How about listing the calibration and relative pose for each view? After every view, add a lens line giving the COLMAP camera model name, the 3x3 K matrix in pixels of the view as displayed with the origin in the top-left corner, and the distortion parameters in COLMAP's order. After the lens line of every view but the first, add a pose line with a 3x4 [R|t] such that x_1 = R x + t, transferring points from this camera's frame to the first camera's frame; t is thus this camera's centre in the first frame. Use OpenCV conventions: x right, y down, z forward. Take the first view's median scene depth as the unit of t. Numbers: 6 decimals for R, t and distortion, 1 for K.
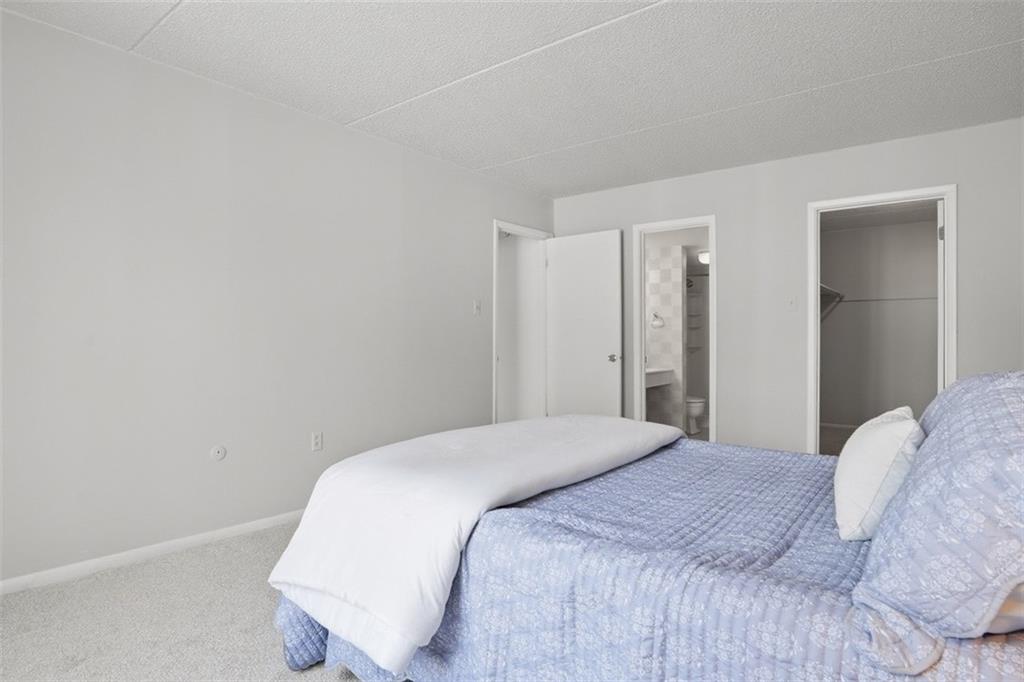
lens RADIAL K [[563.6, 0, 513.6], [0, 563.6, 339.8], [0, 0, 1]] dist [-0.043555, 0.013751]
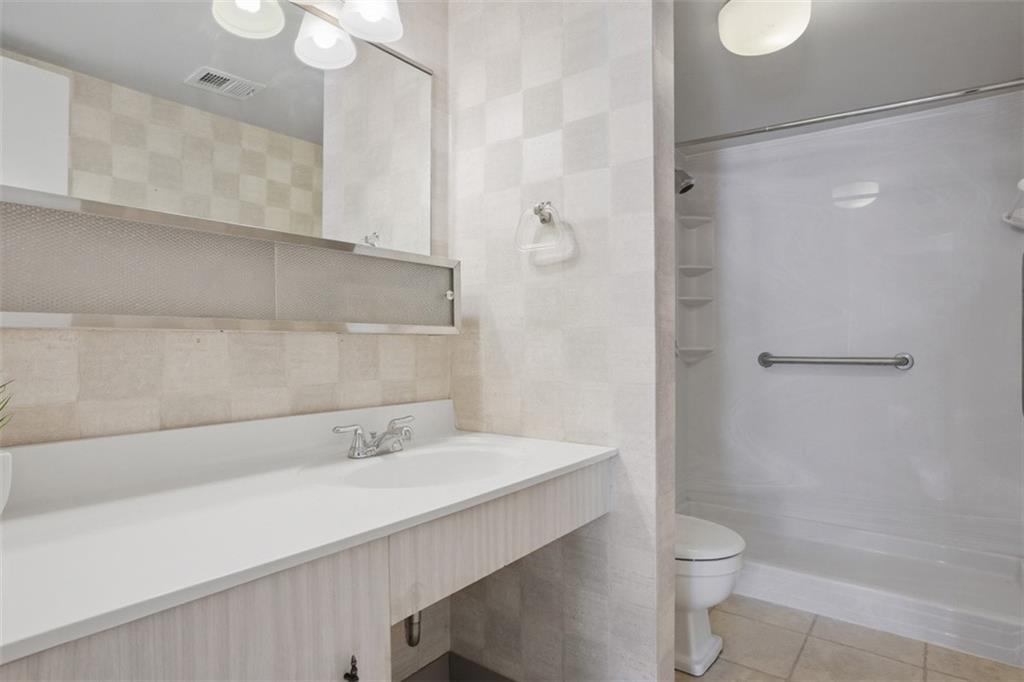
lens RADIAL K [[563.6, 0, 510.5], [0, 563.6, 341.8], [0, 0, 1]] dist [-0.043555, 0.013751]
pose [[0.999917, 0.000759, 0.012824, 0.235317], [-0.000698, 0.999989, -0.004707, 0.010754], [-0.012827, 0.004698, 0.999907, 0.764279]]
